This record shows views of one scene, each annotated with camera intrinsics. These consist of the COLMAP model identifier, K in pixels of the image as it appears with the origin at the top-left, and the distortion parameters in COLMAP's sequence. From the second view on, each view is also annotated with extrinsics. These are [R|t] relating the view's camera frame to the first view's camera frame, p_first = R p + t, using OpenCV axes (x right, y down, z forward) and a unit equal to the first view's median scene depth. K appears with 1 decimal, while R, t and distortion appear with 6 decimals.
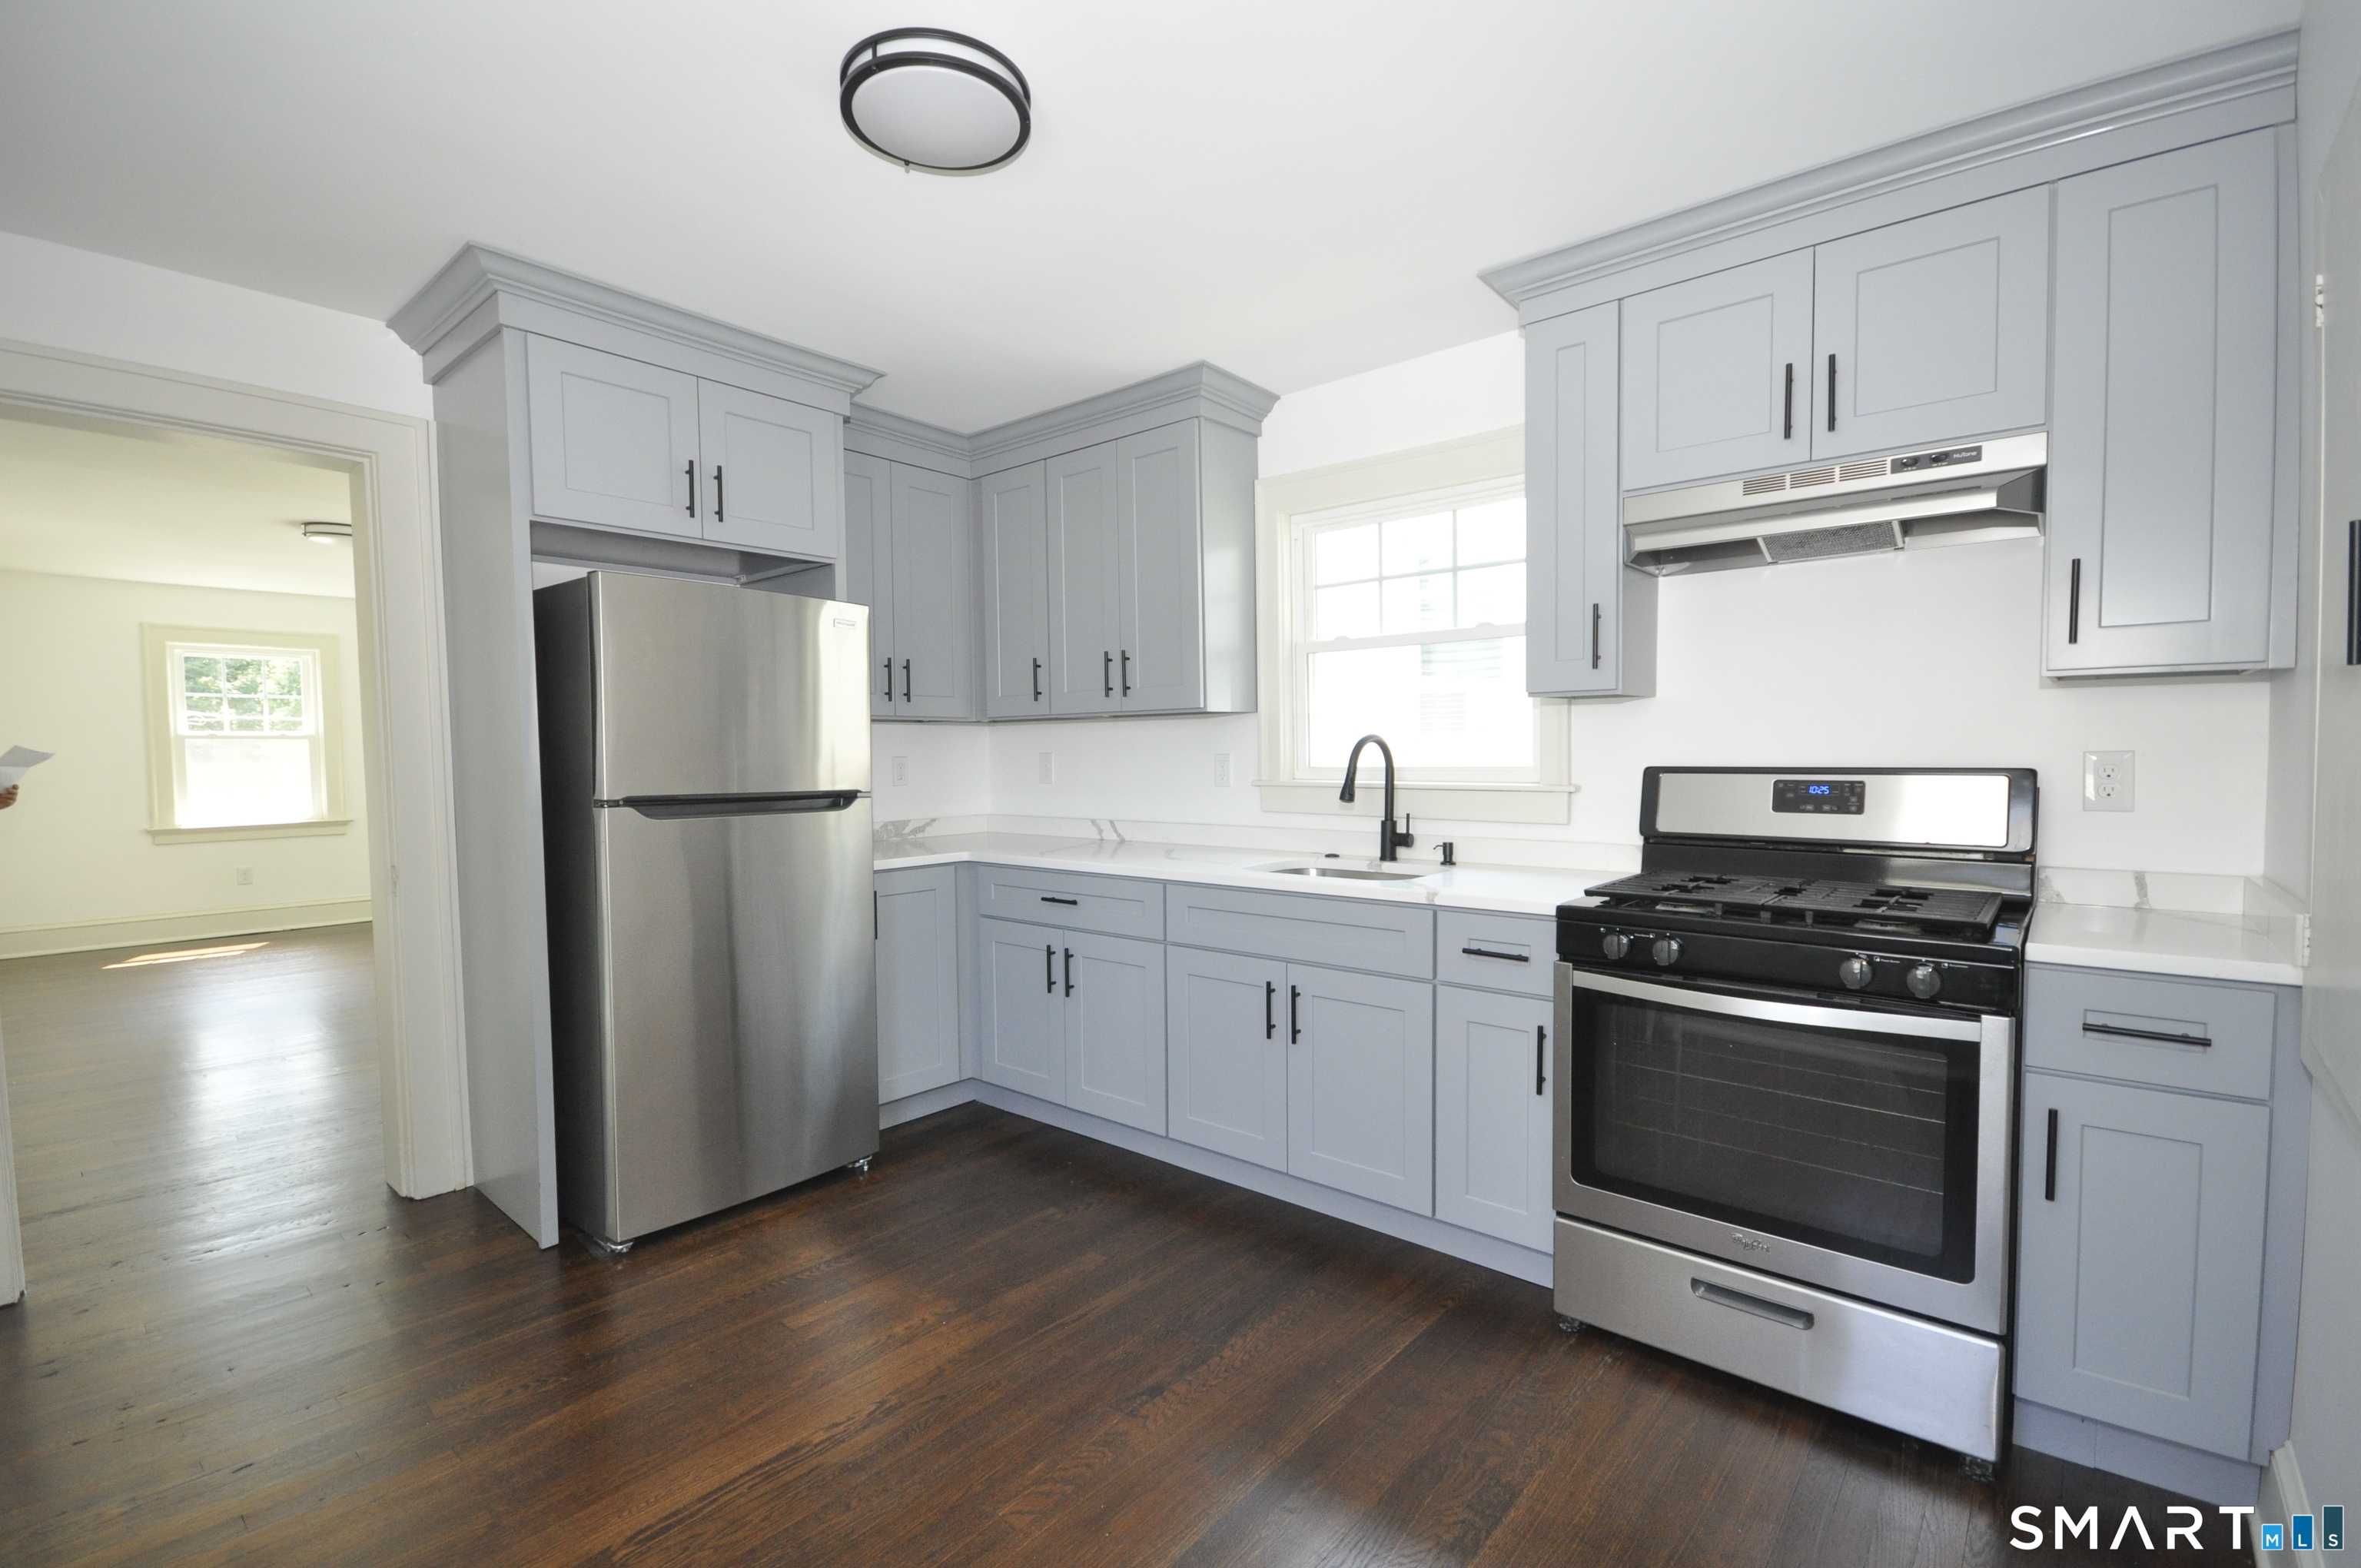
lens RADIAL K [[1045.8, 0, 1180.0], [0, 1045.8, 804.2], [0, 0, 1]] dist [0.005180, -0.009725]
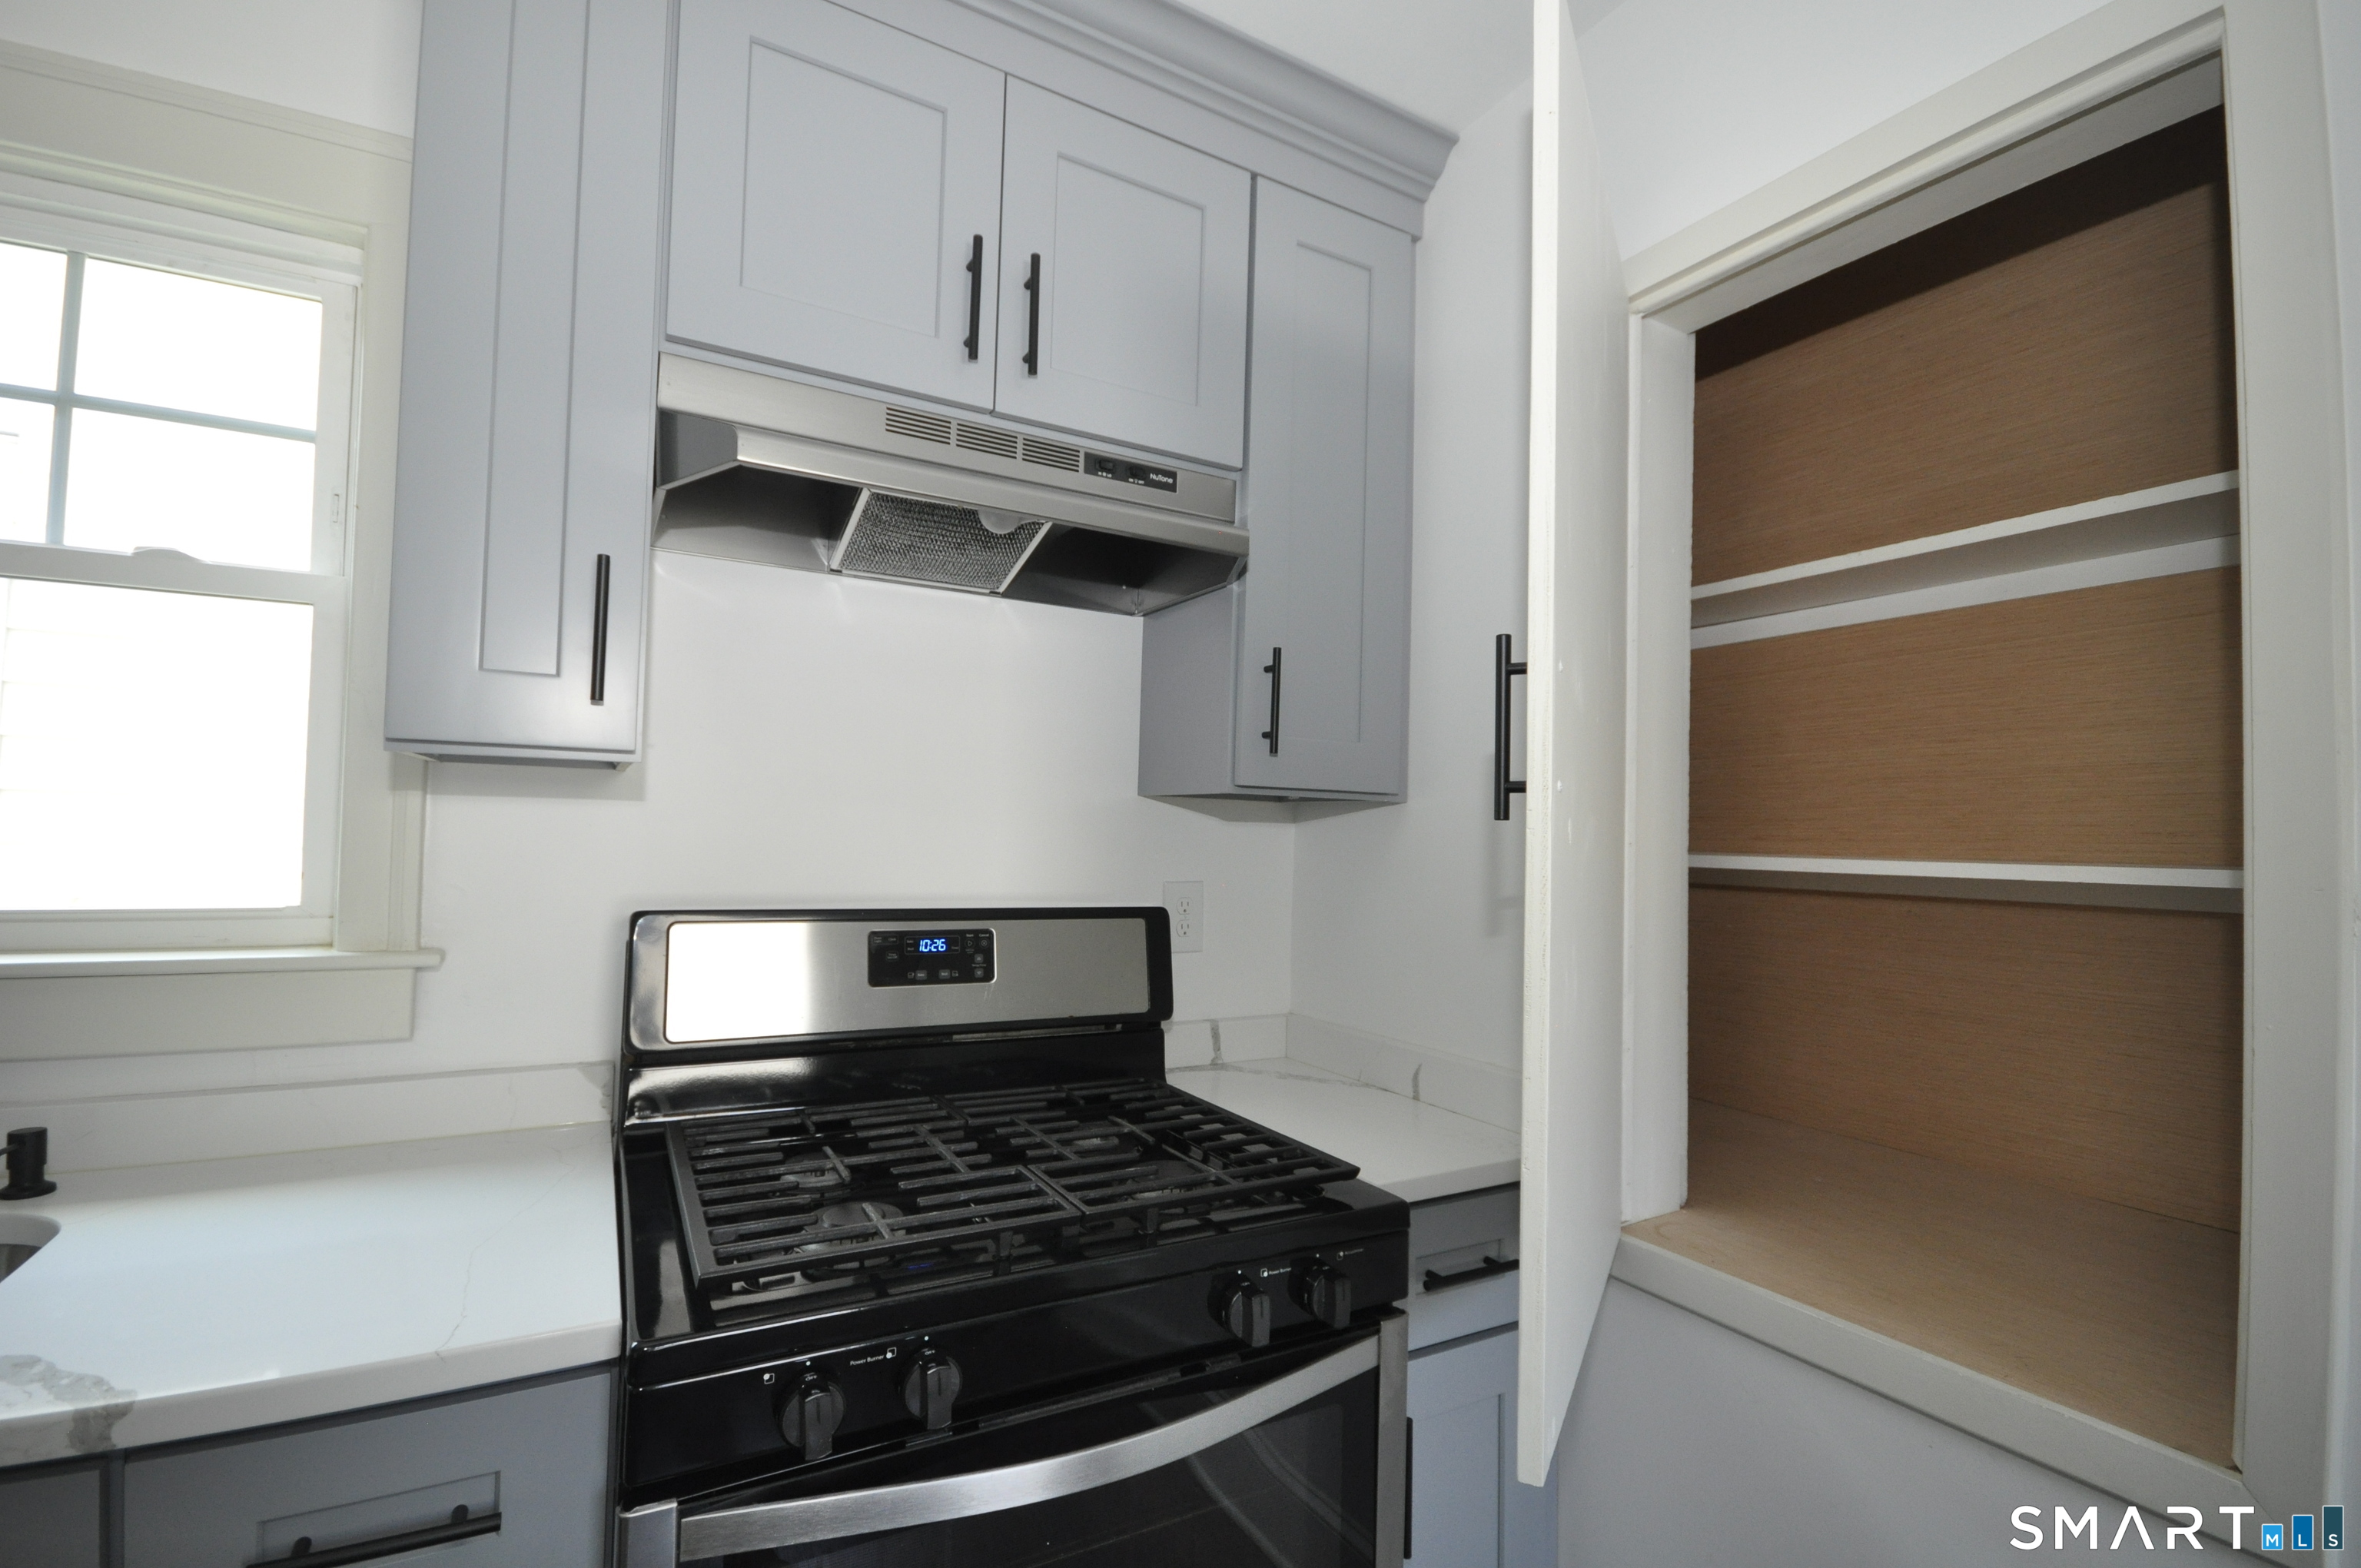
lens RADIAL K [[1045.8, 0, 1180.0], [0, 1045.8, 804.2], [0, 0, 1]] dist [0.005180, -0.009725]
pose [[0.339323, 0.044922, 0.939597, 0.074574], [0.011306, 0.998592, -0.051826, -0.064081], [-0.940602, 0.028209, 0.338337, 0.656070]]
